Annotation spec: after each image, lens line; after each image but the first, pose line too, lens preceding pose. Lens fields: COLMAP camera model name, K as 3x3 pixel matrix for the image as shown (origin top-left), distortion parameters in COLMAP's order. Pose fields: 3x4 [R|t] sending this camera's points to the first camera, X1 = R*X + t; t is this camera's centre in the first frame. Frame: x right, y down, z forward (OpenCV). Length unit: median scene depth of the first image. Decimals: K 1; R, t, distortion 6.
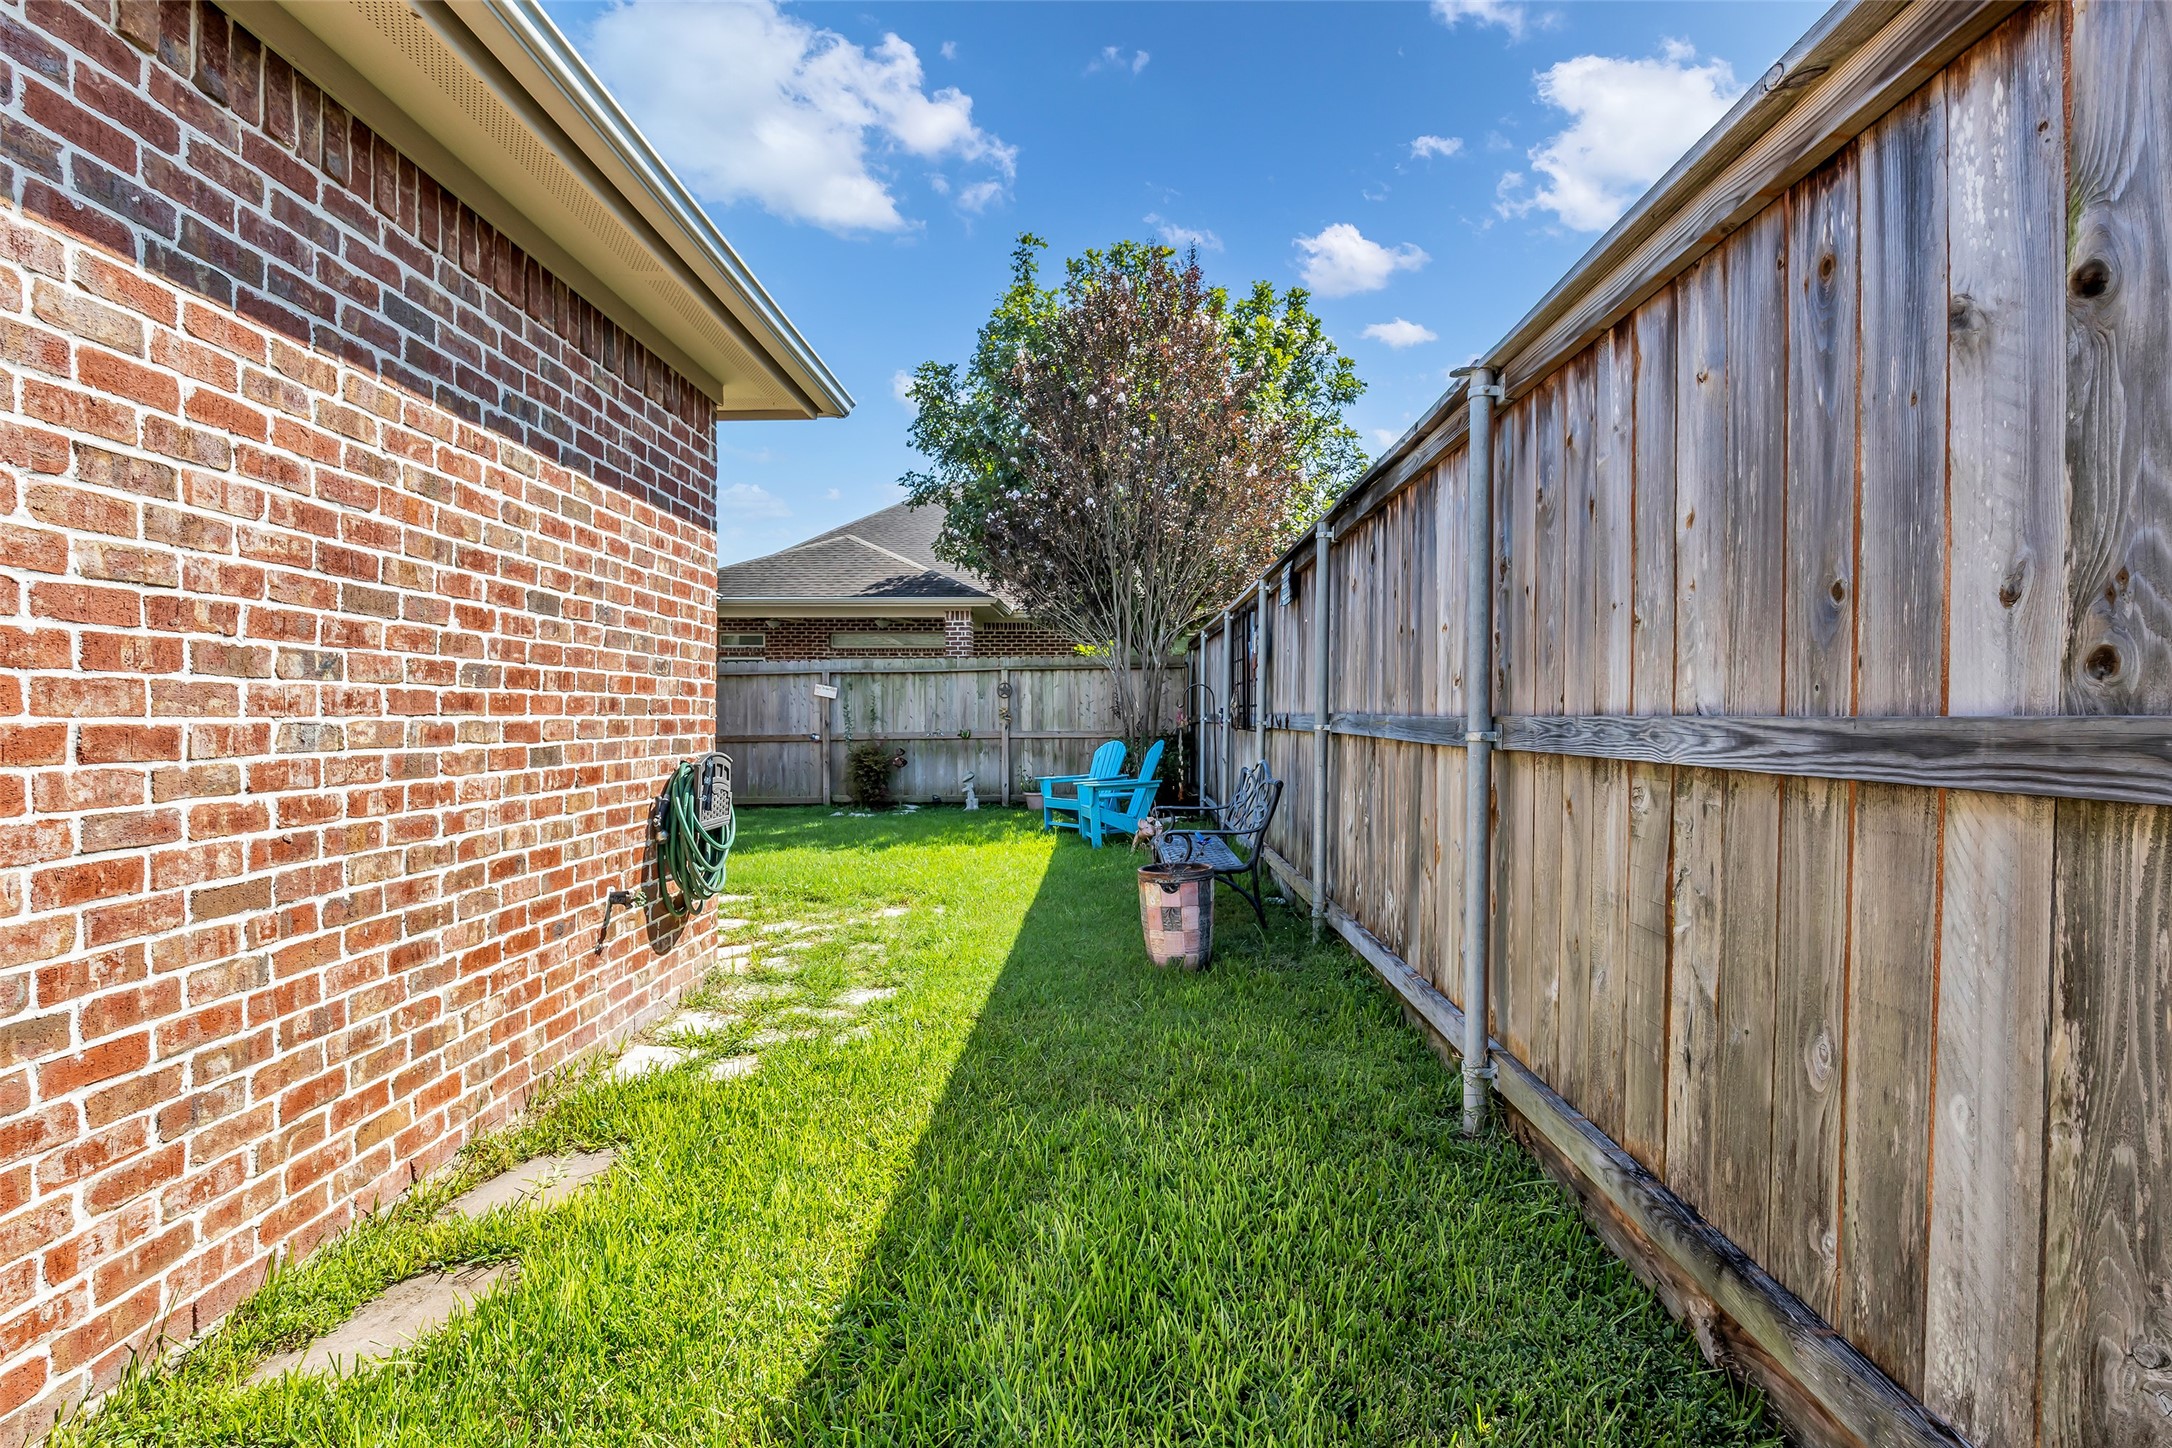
lens RADIAL K [[1003.8, 0, 1082.7], [0, 1003.8, 715.9], [0, 0, 1]] dist [-0.023041, 0.006521]
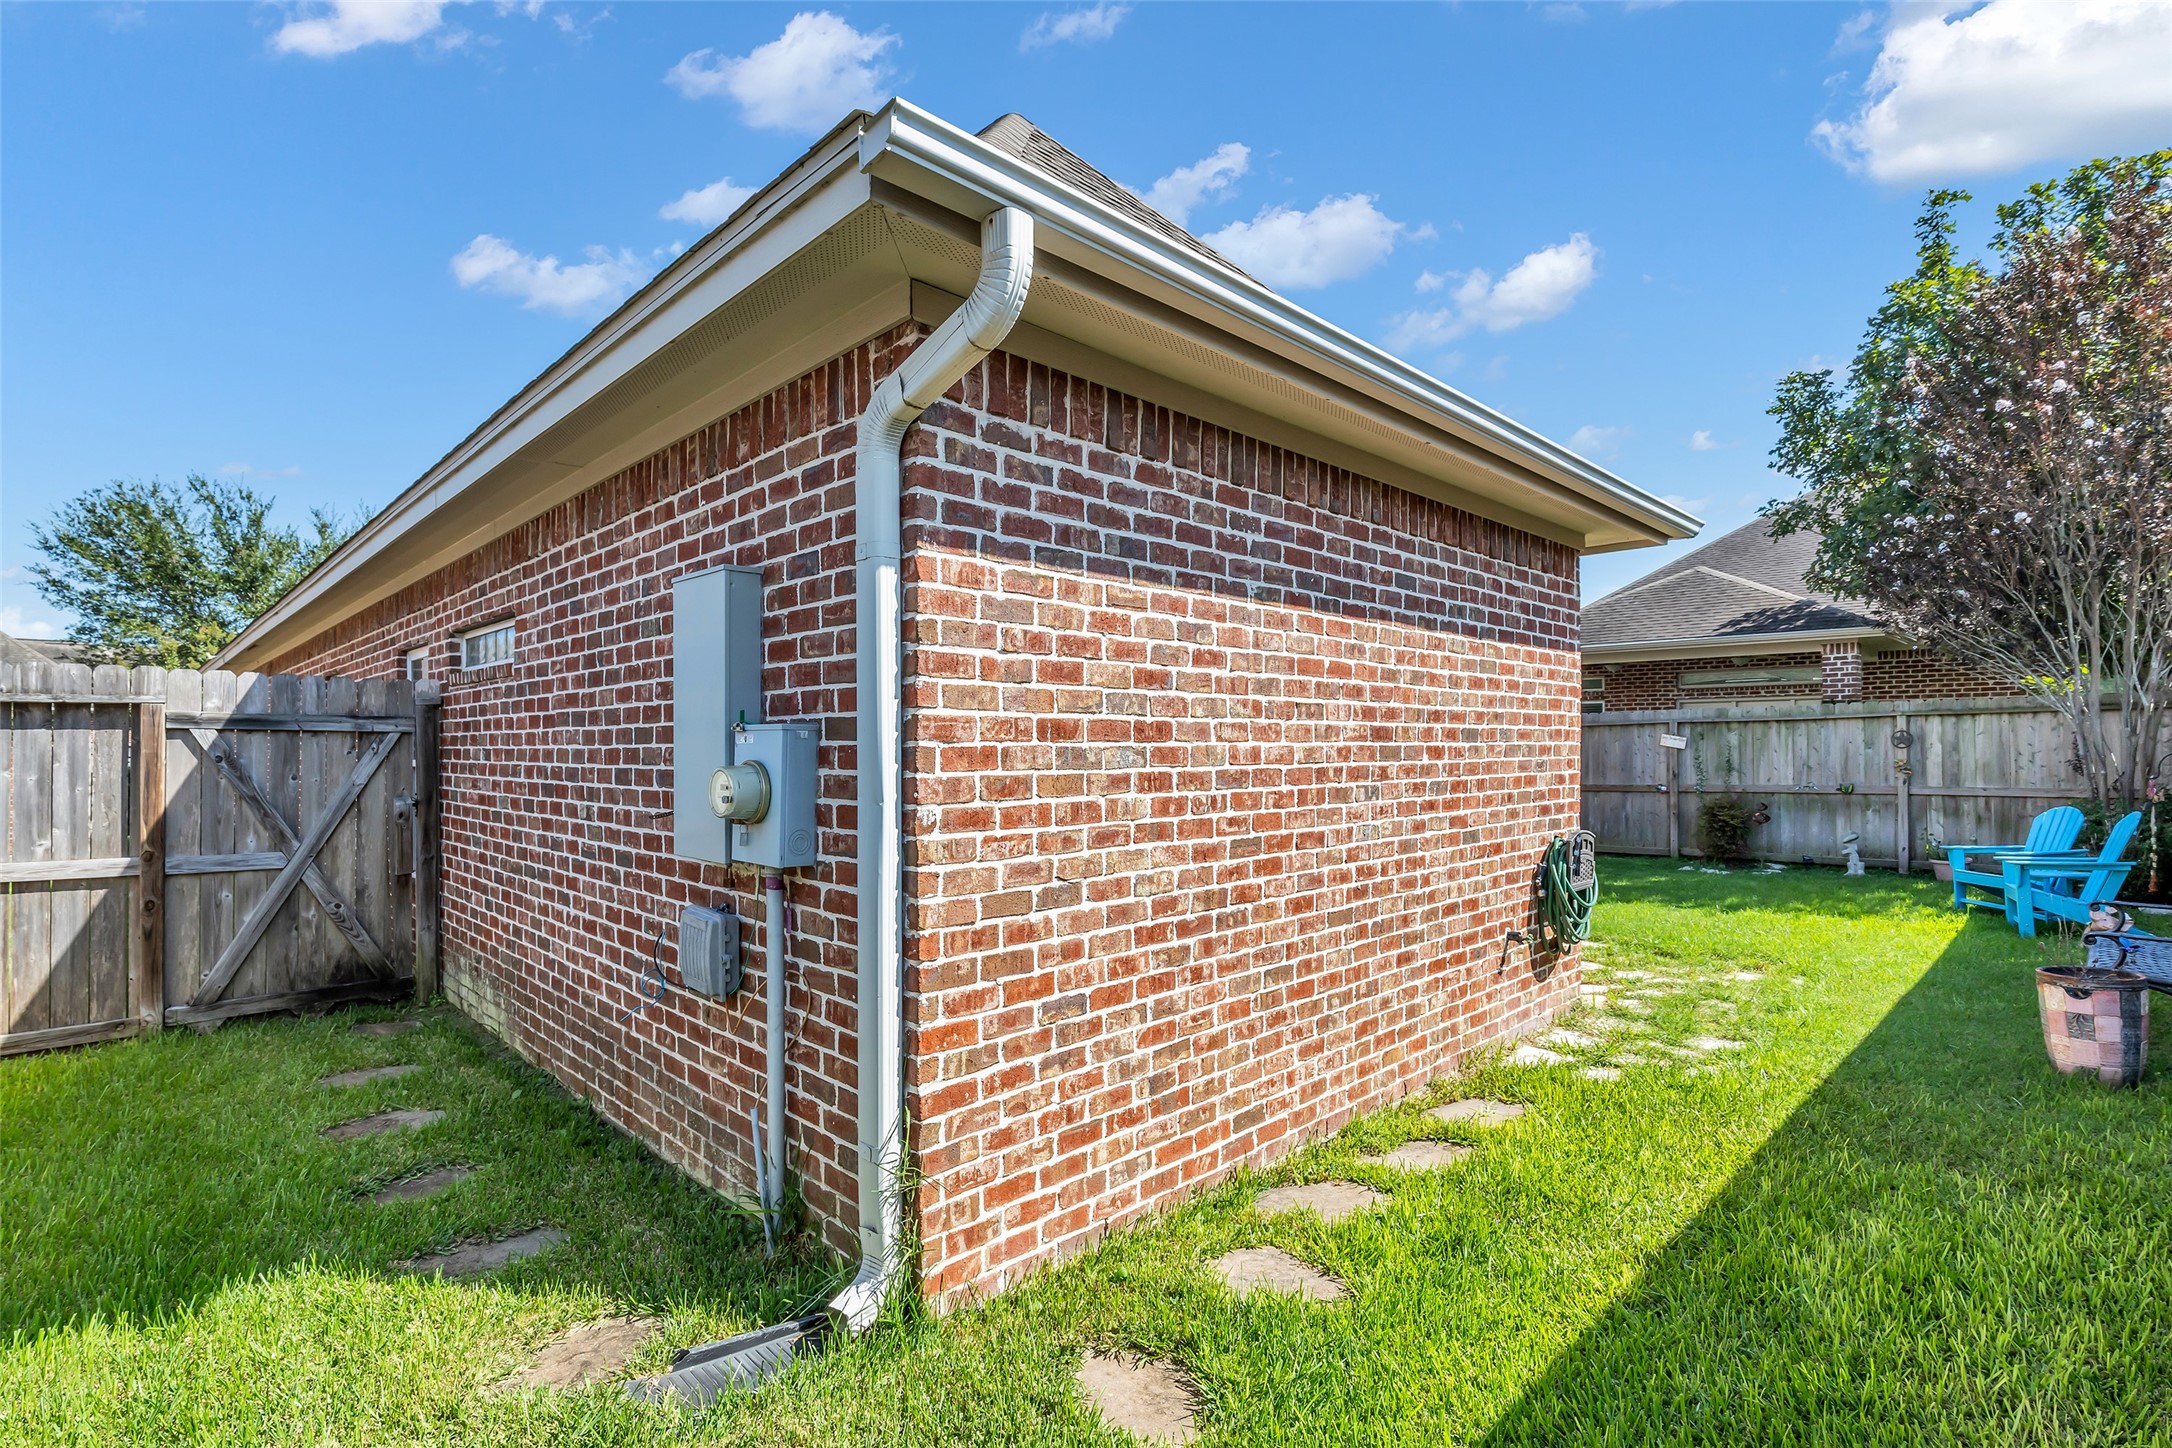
lens RADIAL K [[1030.2, 0, 1084.2], [0, 1030.2, 745.2], [0, 0, 1]] dist [-0.020272, 0.000559]
pose [[0.717161, -0.002455, -0.696904, 0.114007], [0.003355, 0.999994, -0.000070, -0.094839], [0.696900, -0.002288, 0.717165, -0.486666]]
